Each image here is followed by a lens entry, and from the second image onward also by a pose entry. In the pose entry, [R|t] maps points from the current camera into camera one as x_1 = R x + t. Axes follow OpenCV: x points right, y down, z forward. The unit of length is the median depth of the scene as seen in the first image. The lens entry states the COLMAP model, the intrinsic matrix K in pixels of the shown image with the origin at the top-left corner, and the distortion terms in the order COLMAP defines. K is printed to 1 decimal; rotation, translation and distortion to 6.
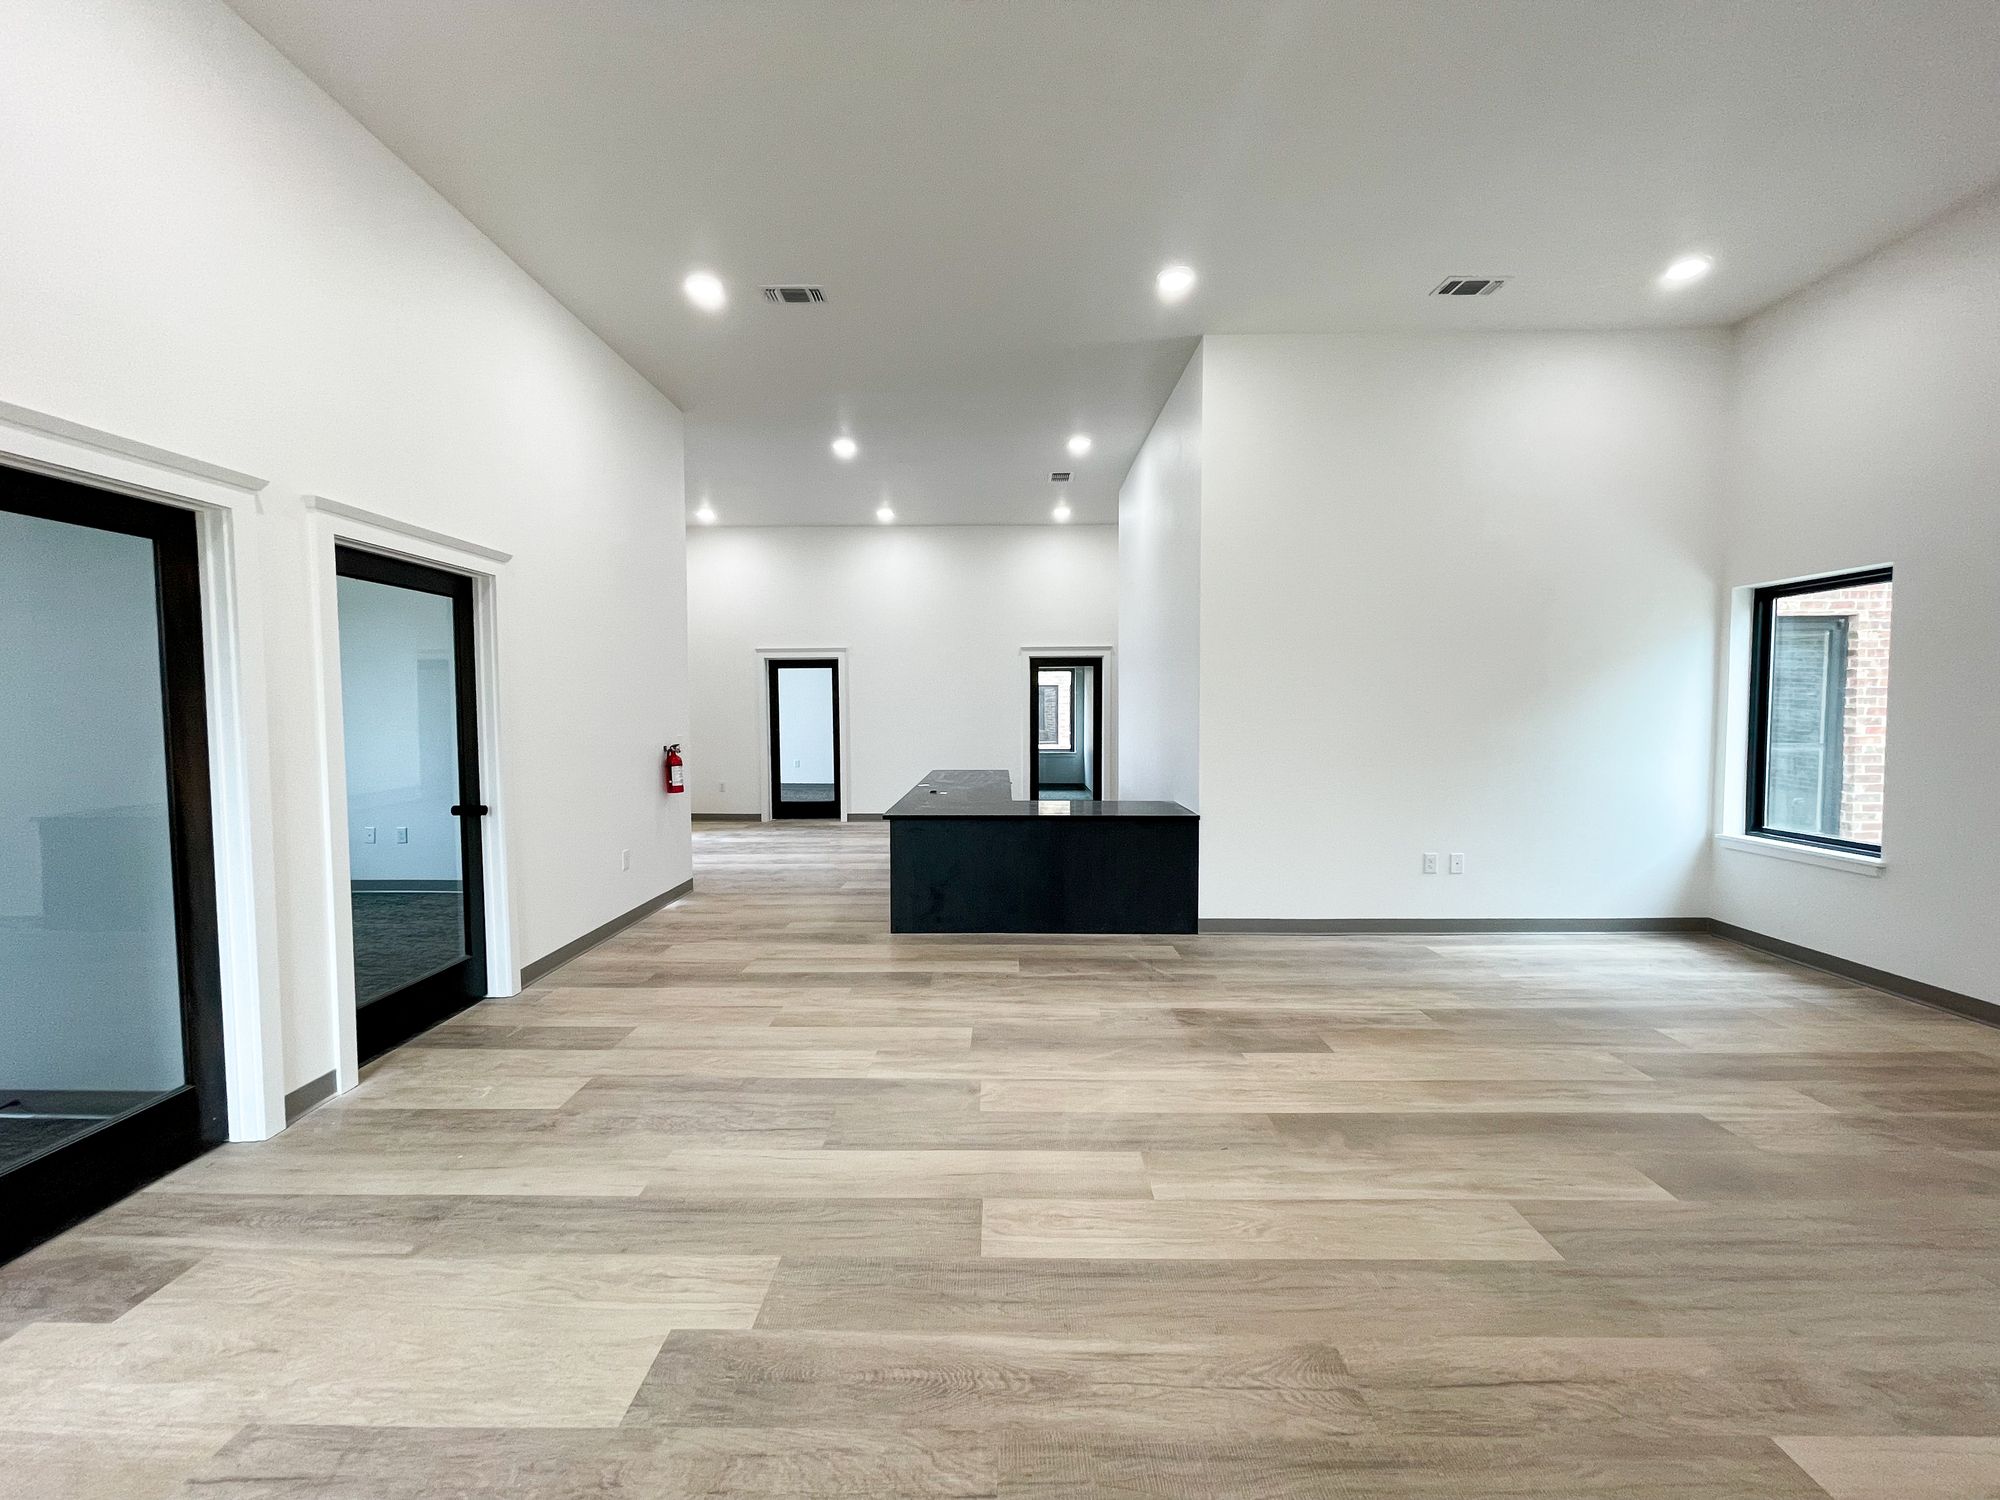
lens RADIAL K [[810.0, 0, 996.4], [0, 810.0, 744.1], [0, 0, 1]] dist [0.000343, -0.001299]
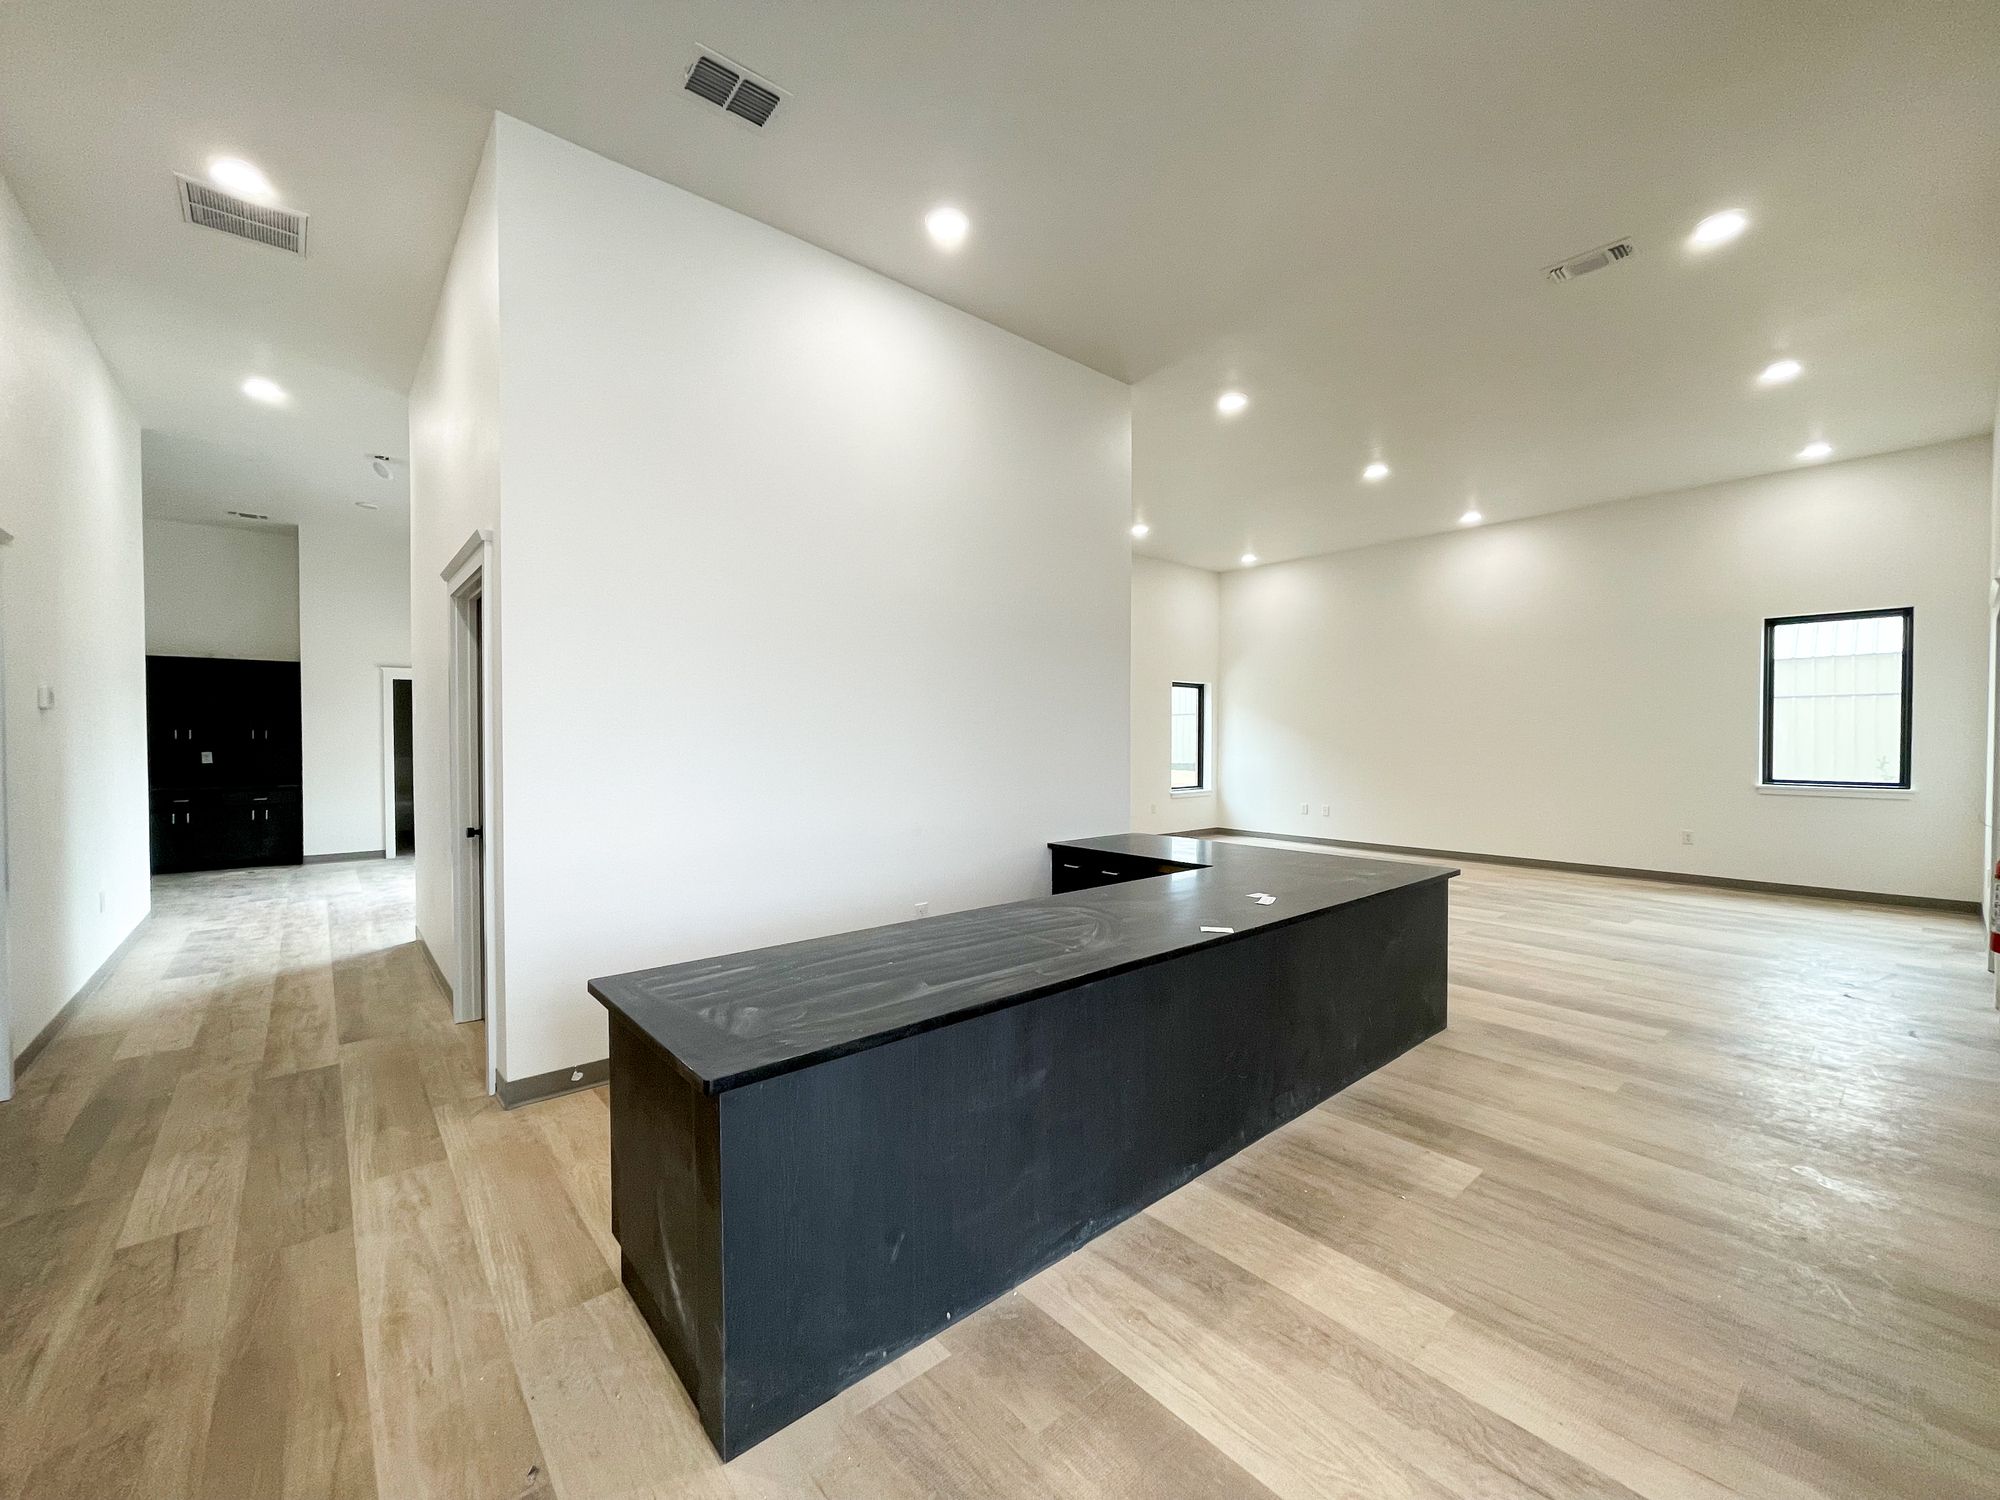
lens RADIAL K [[810.0, 0, 1001.7], [0, 810.0, 749.8], [0, 0, 1]] dist [0.000343, -0.001299]
pose [[-0.661073, -0.004351, 0.750309, -0.212600], [0.040043, 0.998354, 0.041071, -0.036116], [-0.749252, 0.057195, -0.659810, 0.903133]]
